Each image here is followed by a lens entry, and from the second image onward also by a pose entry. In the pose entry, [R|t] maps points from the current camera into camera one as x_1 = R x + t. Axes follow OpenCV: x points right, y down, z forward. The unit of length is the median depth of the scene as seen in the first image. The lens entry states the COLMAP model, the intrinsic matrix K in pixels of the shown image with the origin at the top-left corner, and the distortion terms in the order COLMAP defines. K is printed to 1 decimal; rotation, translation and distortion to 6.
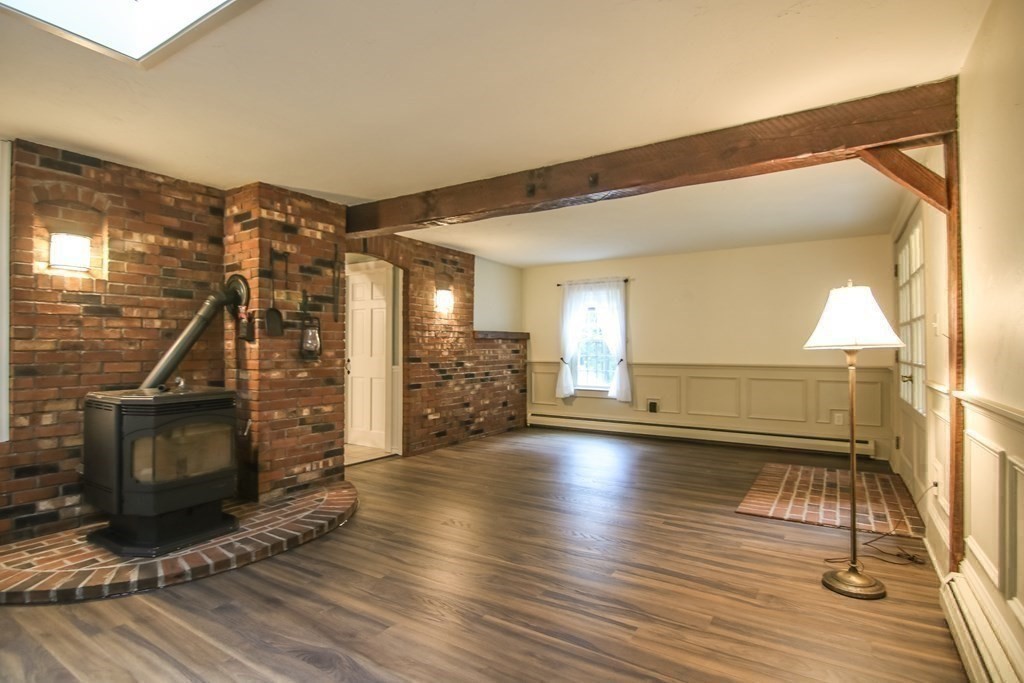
lens RADIAL K [[522.0, 0, 507.1], [0, 522.0, 341.1], [0, 0, 1]] dist [-0.014829, -0.007442]
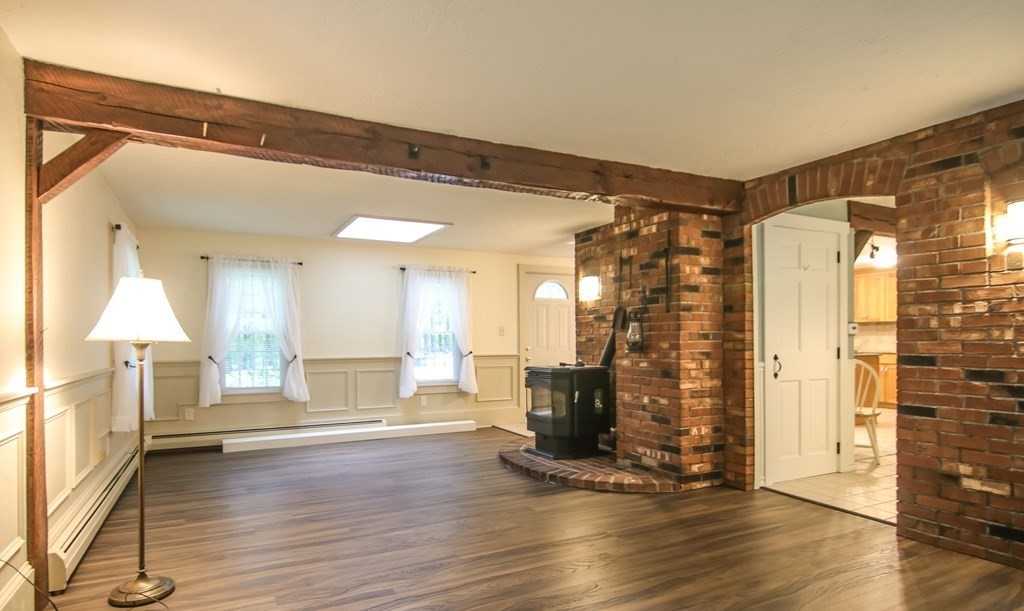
lens RADIAL K [[557.1, 0, 475.1], [0, 557.1, 346.7], [0, 0, 1]] dist [0.008023, 0.000529]
pose [[-0.534969, 0.010451, -0.844807, 0.768048], [0.016467, 0.999863, 0.001941, 0.019445], [0.844711, -0.012873, -0.535068, 1.318018]]
